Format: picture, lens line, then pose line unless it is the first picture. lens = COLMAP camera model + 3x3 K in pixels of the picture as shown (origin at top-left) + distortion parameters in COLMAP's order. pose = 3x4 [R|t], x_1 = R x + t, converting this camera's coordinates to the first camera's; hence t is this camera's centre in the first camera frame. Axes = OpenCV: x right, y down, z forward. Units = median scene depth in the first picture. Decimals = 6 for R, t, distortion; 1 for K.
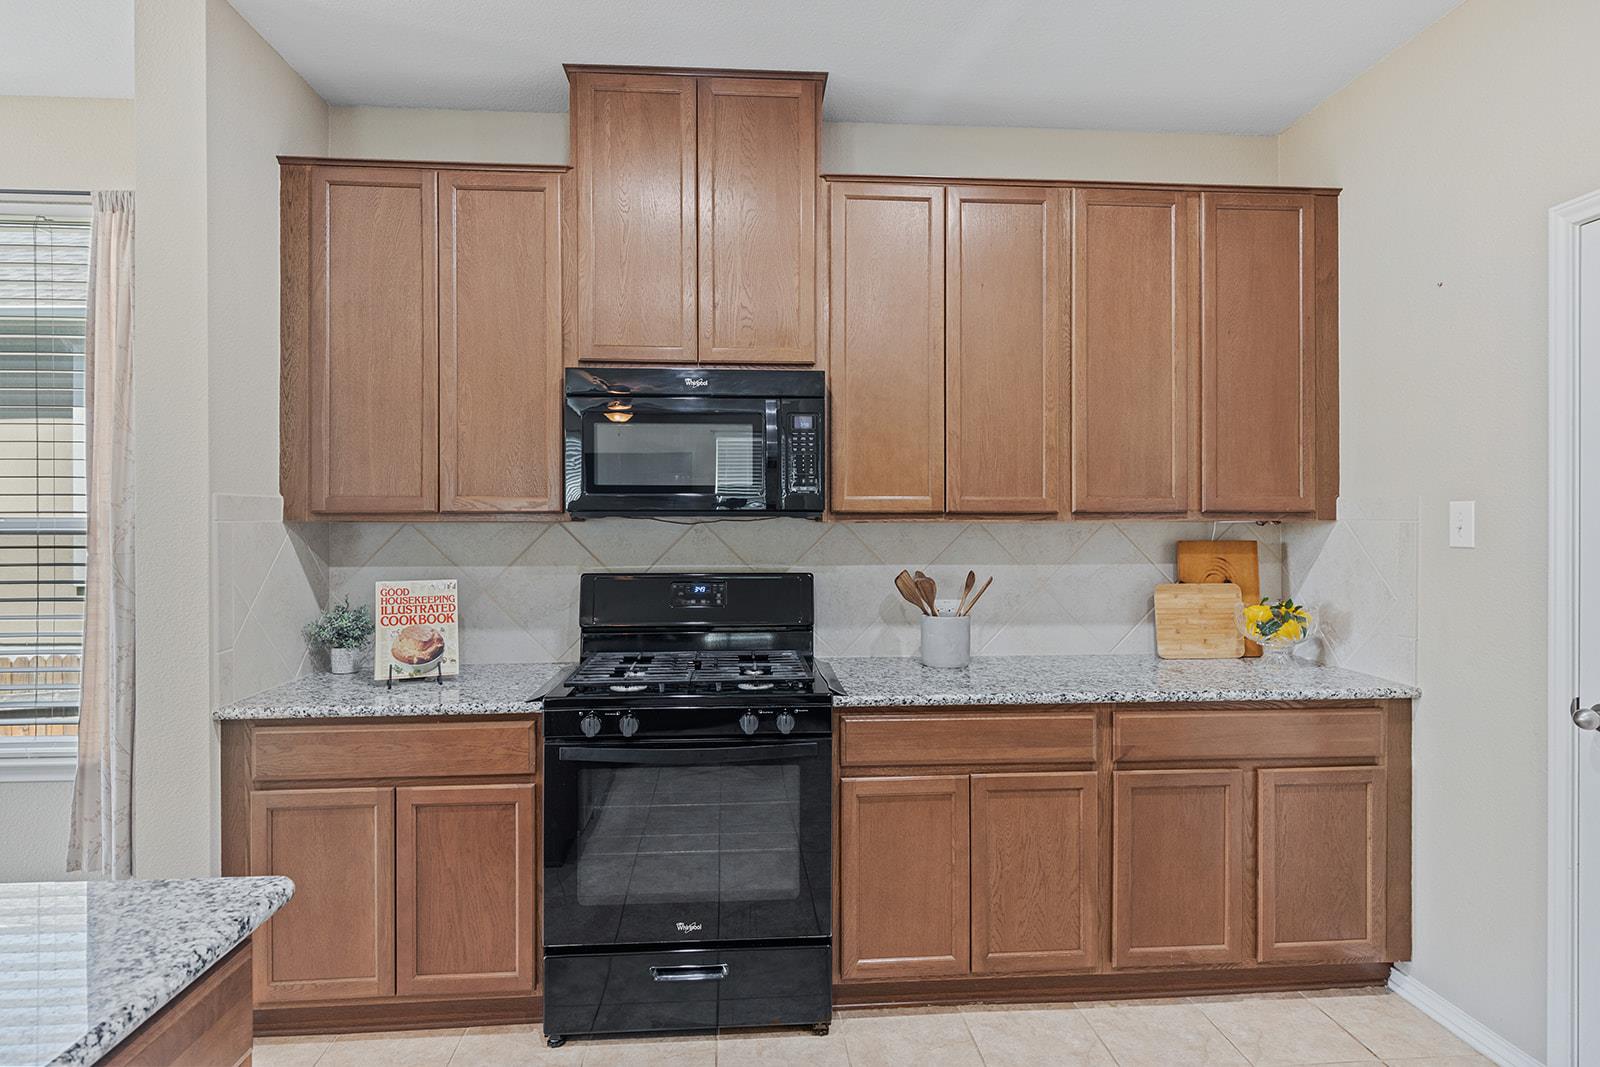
lens RADIAL K [[845.1, 0, 797.8], [0, 845.1, 526.2], [0, 0, 1]] dist [-0.013445, 0.000261]
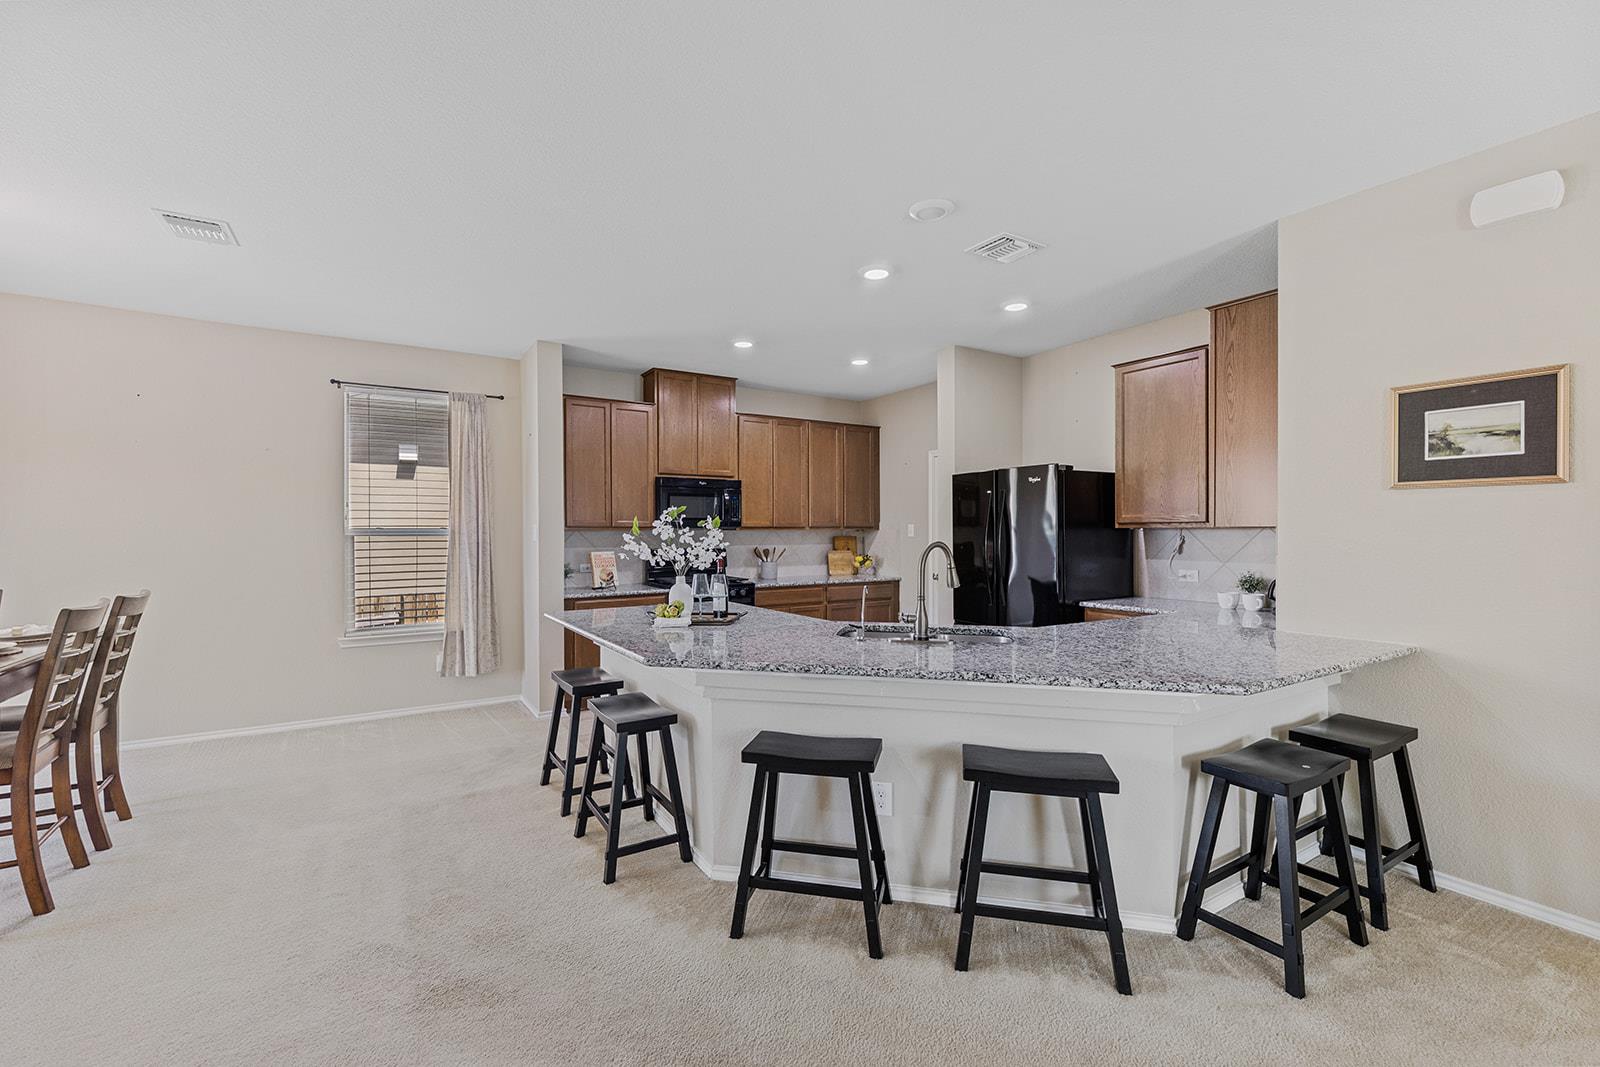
lens RADIAL K [[679.9, 0, 800.7], [0, 679.9, 536.4], [0, 0, 1]] dist [0.001687, 0.000083]
pose [[0.876424, -0.004574, 0.481519, -0.892313], [-0.000700, 0.999942, 0.010773, -0.009258], [-0.481540, -0.009778, 0.876370, -1.158411]]
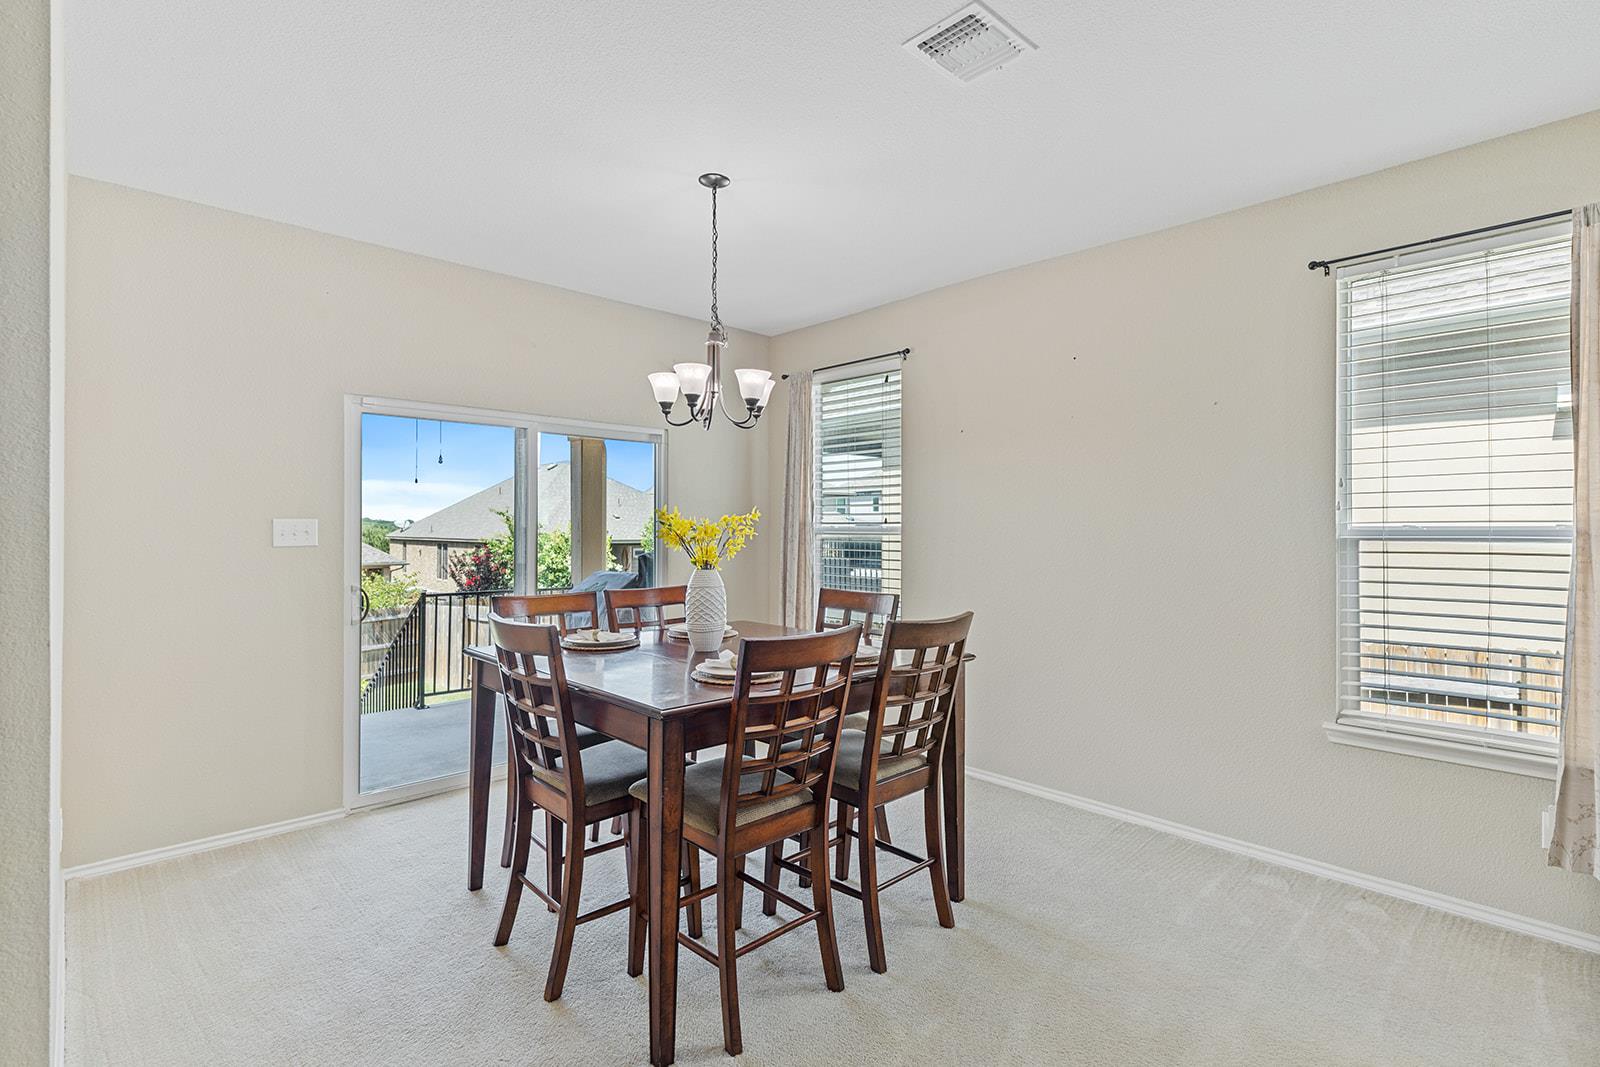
lens RADIAL K [[774.8, 0, 801.9], [0, 774.8, 524.2], [0, 0, 1]] dist [0.001566, 0.000430]
pose [[0.638836, -0.000122, -0.769343, -0.712415], [-0.004995, 0.999978, -0.004307, -0.004504], [0.769327, 0.006595, 0.638821, -0.332439]]
